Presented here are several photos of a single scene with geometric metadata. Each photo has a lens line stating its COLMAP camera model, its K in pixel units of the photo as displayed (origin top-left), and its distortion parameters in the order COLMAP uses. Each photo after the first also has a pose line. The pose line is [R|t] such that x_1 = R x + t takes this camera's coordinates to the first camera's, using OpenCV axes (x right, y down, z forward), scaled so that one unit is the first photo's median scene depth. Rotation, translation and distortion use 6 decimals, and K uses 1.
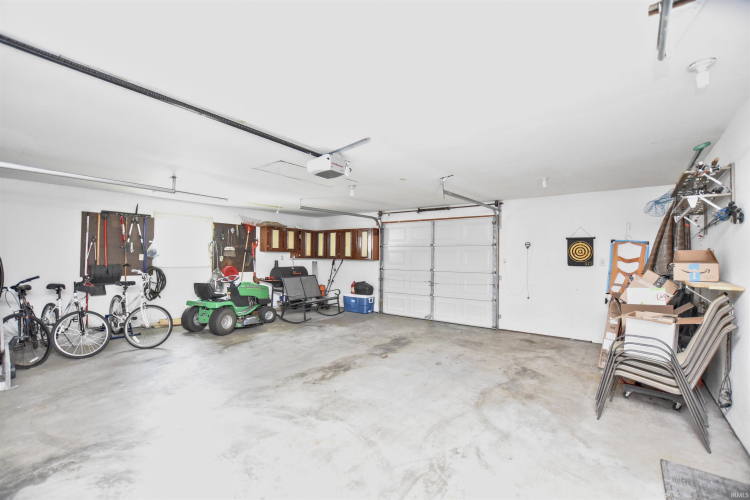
lens RADIAL K [[332.6, 0, 375.0], [0, 332.6, 250.0], [0, 0, 1]] dist [-0.017128, 0.000174]
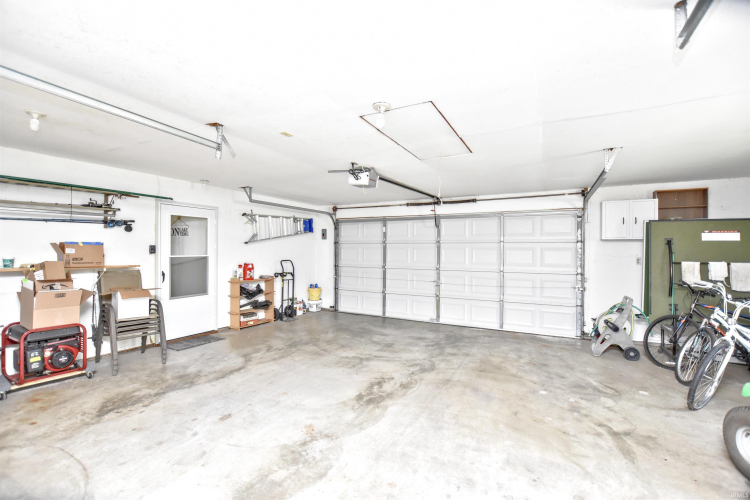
lens RADIAL K [[332.6, 0, 375.0], [0, 332.6, 250.0], [0, 0, 1]] dist [-0.017128, 0.000174]
pose [[-0.985049, -0.018759, -0.171253, 0.022267], [-0.014830, 0.999597, -0.024192, 0.030534], [0.171637, -0.021291, -0.984930, 1.947105]]
